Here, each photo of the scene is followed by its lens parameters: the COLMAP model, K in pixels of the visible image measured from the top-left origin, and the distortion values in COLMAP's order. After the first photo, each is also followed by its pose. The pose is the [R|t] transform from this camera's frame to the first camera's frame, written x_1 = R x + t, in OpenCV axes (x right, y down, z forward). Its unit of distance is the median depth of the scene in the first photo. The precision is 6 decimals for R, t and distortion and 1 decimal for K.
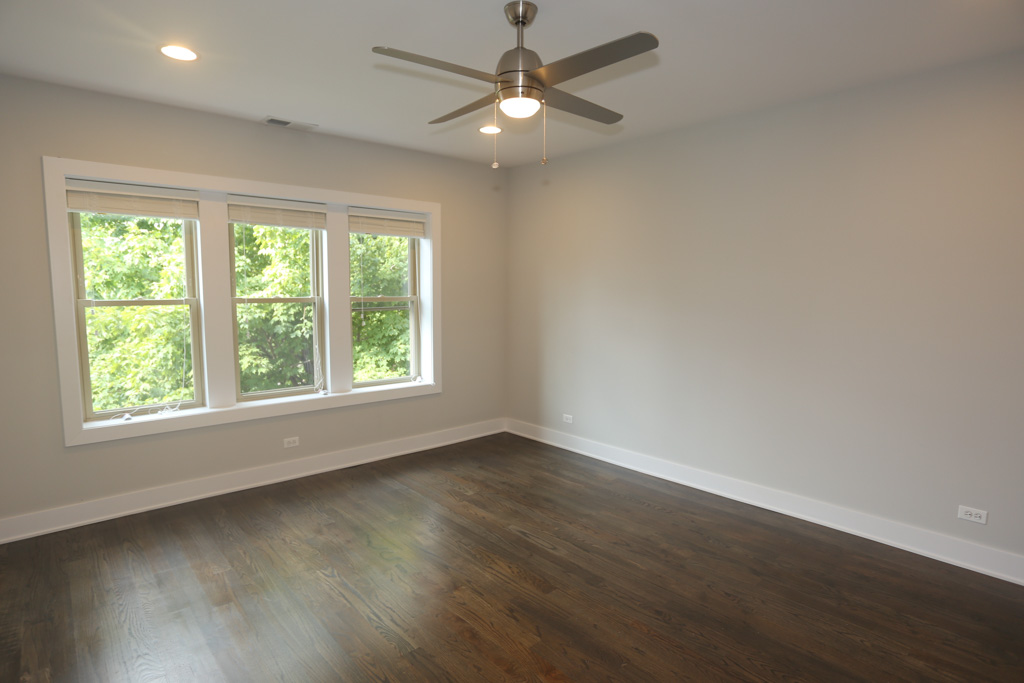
lens RADIAL K [[527.4, 0, 508.0], [0, 527.4, 343.4], [0, 0, 1]] dist [0.000370, 0.000069]
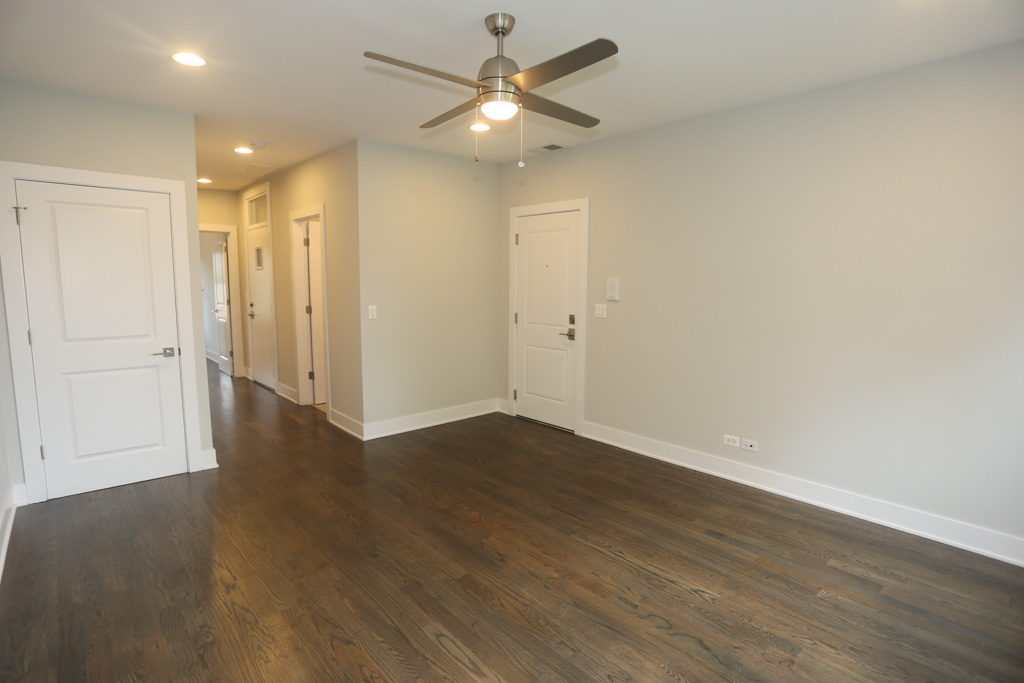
lens RADIAL K [[527.4, 0, 508.0], [0, 527.4, 343.4], [0, 0, 1]] dist [0.000370, 0.000069]
pose [[-0.999878, -0.012343, 0.009605, -0.009316], [-0.009861, 0.974210, 0.225426, -0.183628], [-0.012140, 0.225303, -0.974213, 1.799084]]
